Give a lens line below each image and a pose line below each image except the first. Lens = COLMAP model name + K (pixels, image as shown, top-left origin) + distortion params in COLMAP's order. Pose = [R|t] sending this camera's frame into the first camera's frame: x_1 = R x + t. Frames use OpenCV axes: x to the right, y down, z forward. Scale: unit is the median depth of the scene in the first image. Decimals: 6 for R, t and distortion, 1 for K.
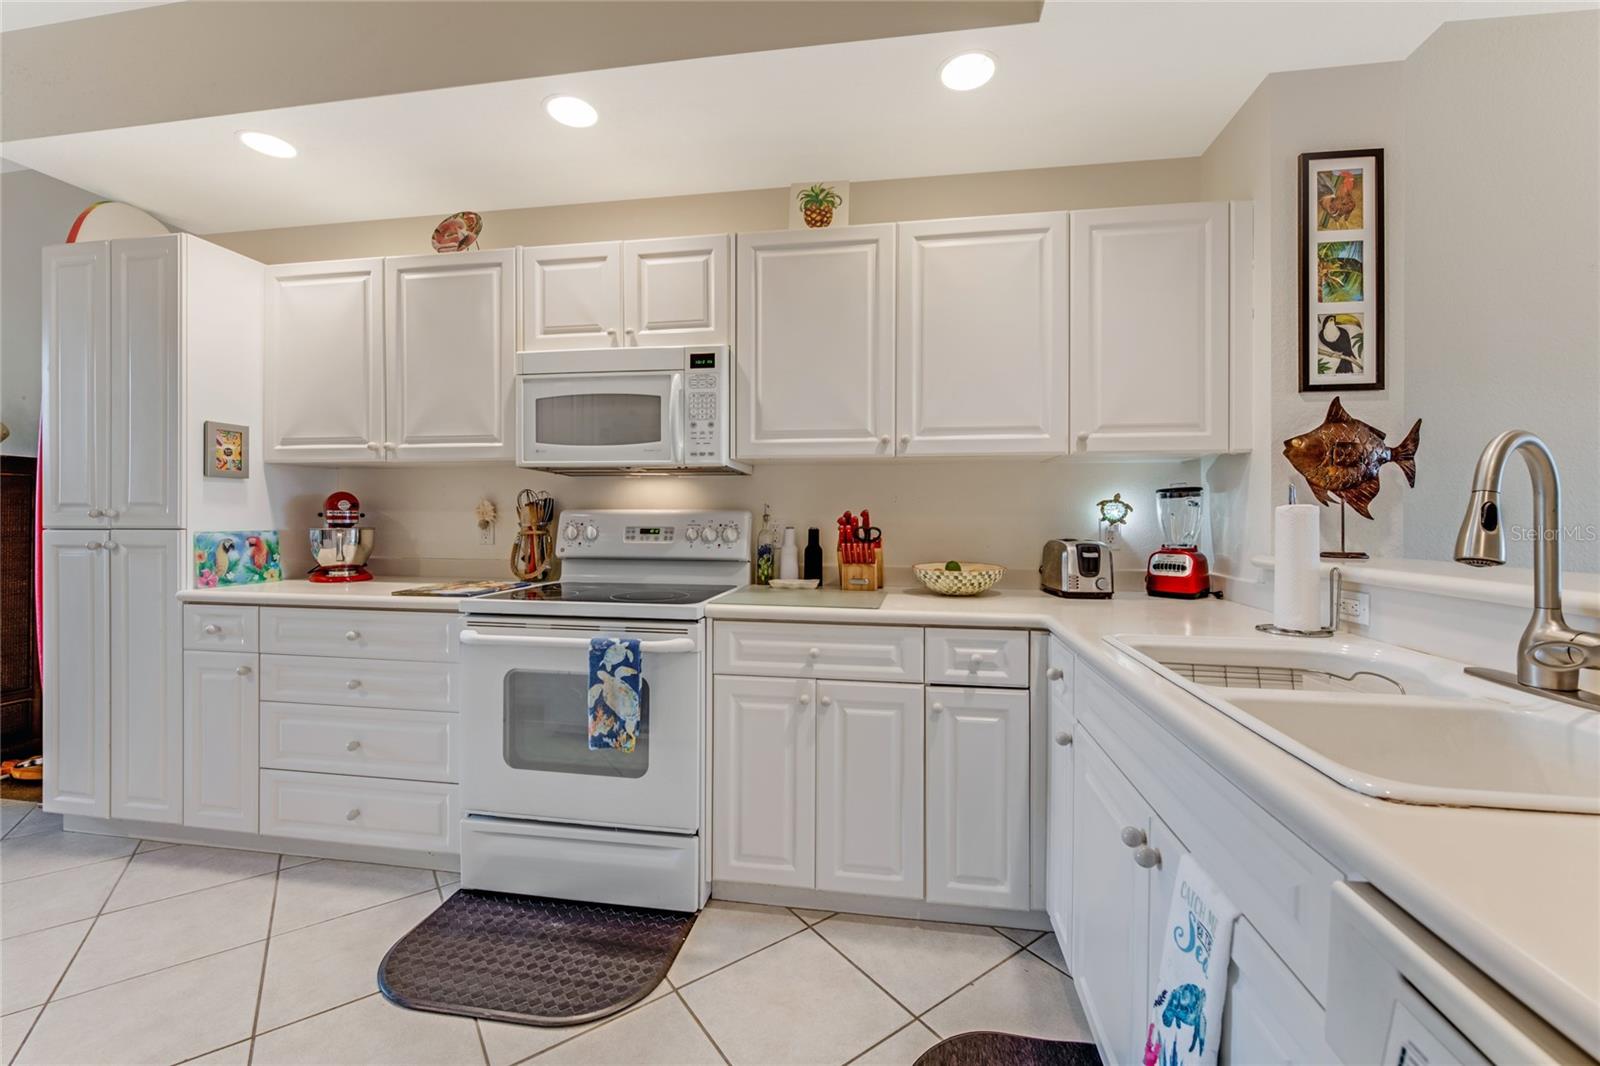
lens RADIAL K [[634.8, 0, 801.6], [0, 634.8, 519.0], [0, 0, 1]] dist [-0.010413, -0.000358]
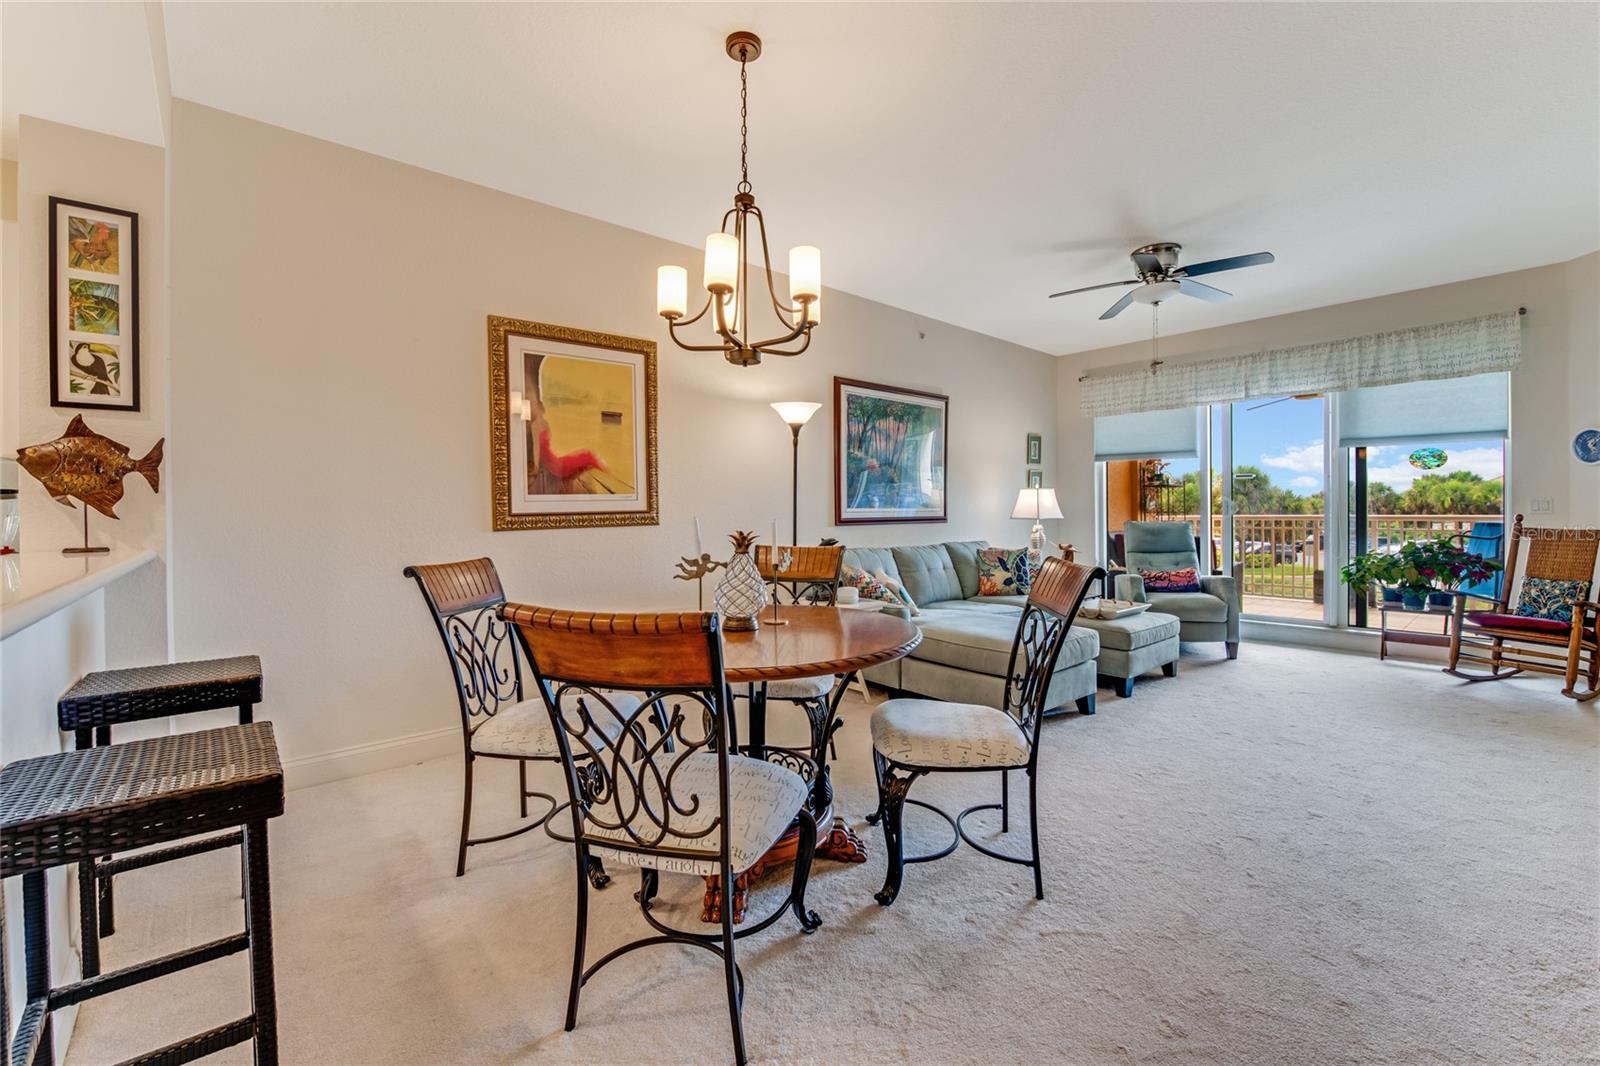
lens RADIAL K [[661.2, 0, 800.5], [0, 661.2, 514.0], [0, 0, 1]] dist [-0.020080, -0.000394]
pose [[0.636268, -0.011101, 0.771389, 0.757755], [0.014205, 0.999896, 0.002673, 0.005763], [-0.771338, 0.009257, 0.636359, -0.759439]]
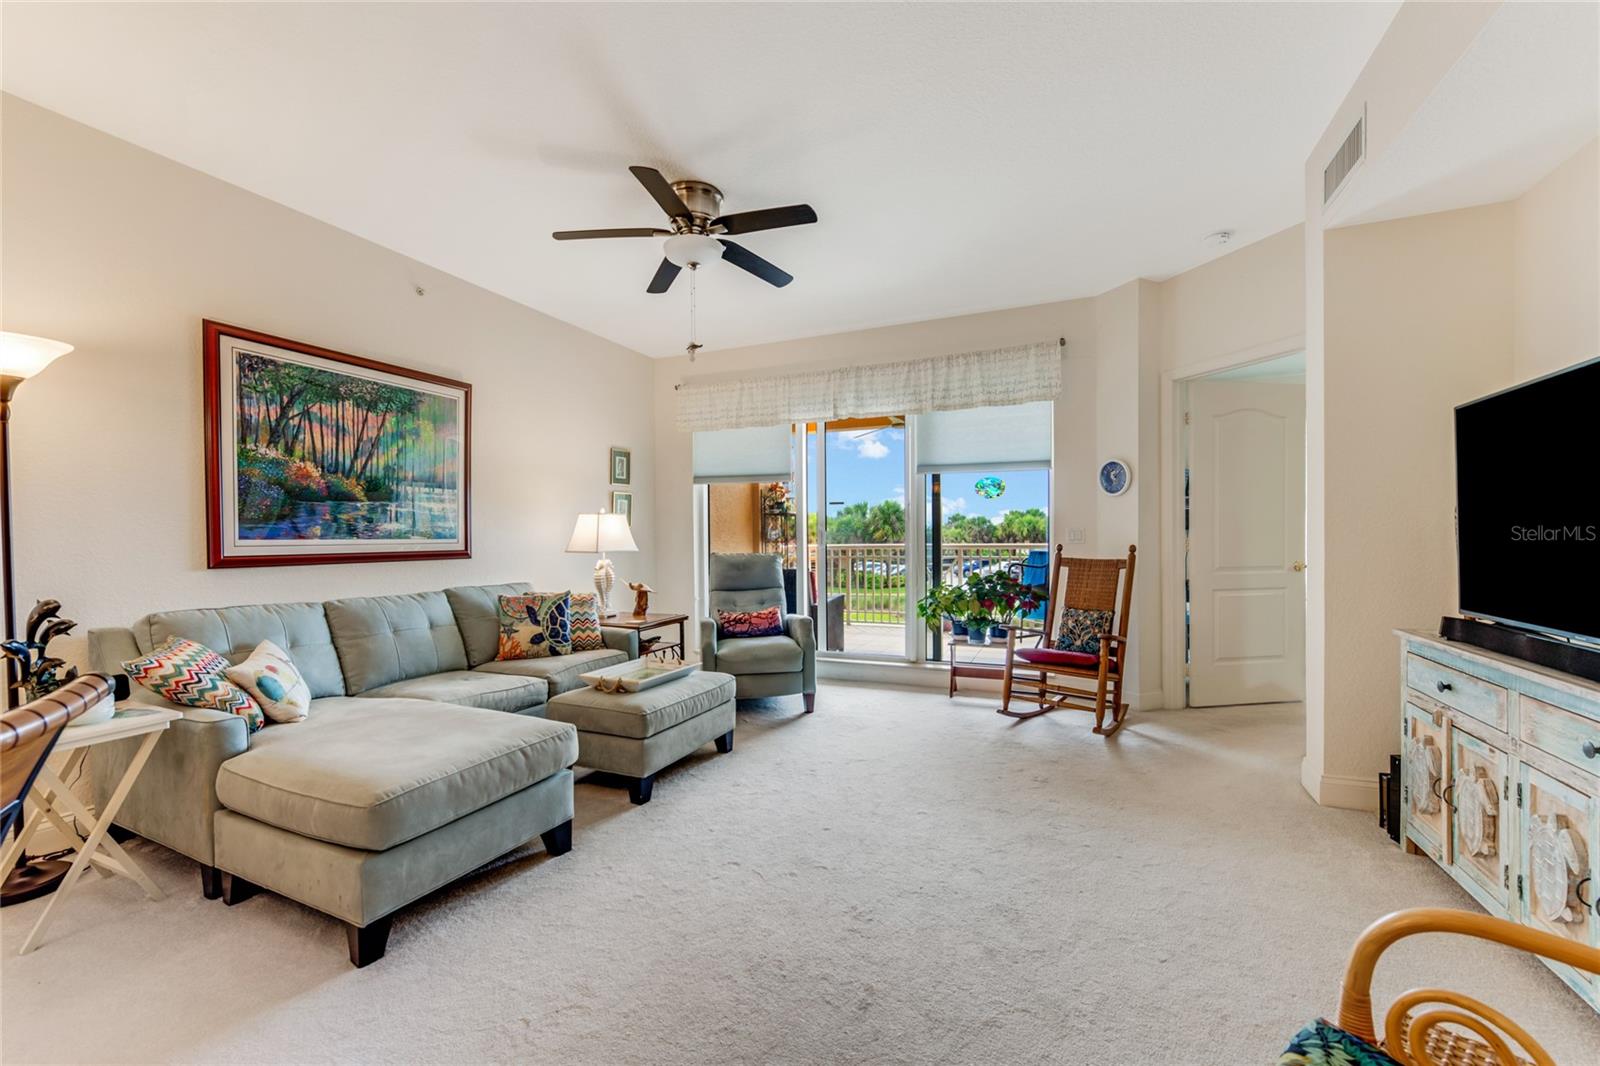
lens RADIAL K [[647.1, 0, 798.3], [0, 647.1, 544.7], [0, 0, 1]] dist [-0.001306, -0.000217]
pose [[0.242697, -0.016266, 0.969966, 1.787710], [0.016524, 0.999784, 0.012632, 0.007749], [-0.969961, 0.012962, 0.242914, -0.948009]]
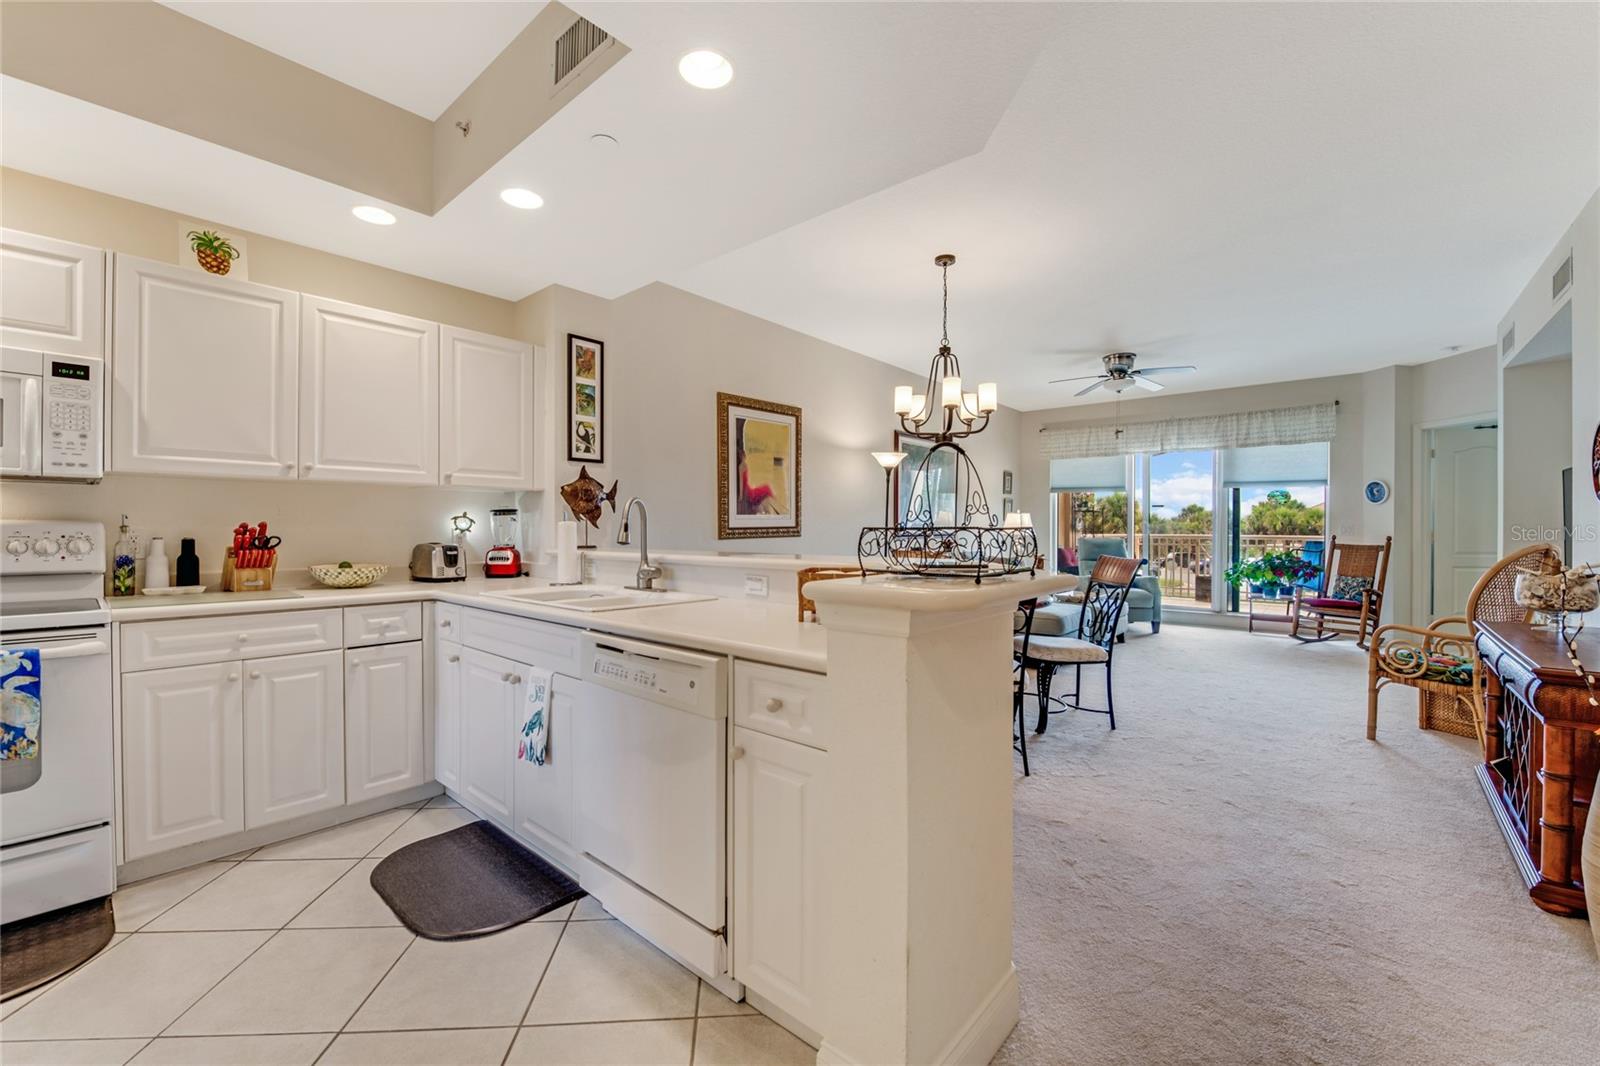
lens RADIAL K [[642.7, 0, 798.3], [0, 642.7, 528.9], [0, 0, 1]] dist [-0.014659, -0.000327]
pose [[0.522640, -0.003180, 0.852547, -0.472682], [0.002906, 0.999994, 0.001949, -0.000868], [-0.852548, 0.001459, 0.522646, -0.574538]]
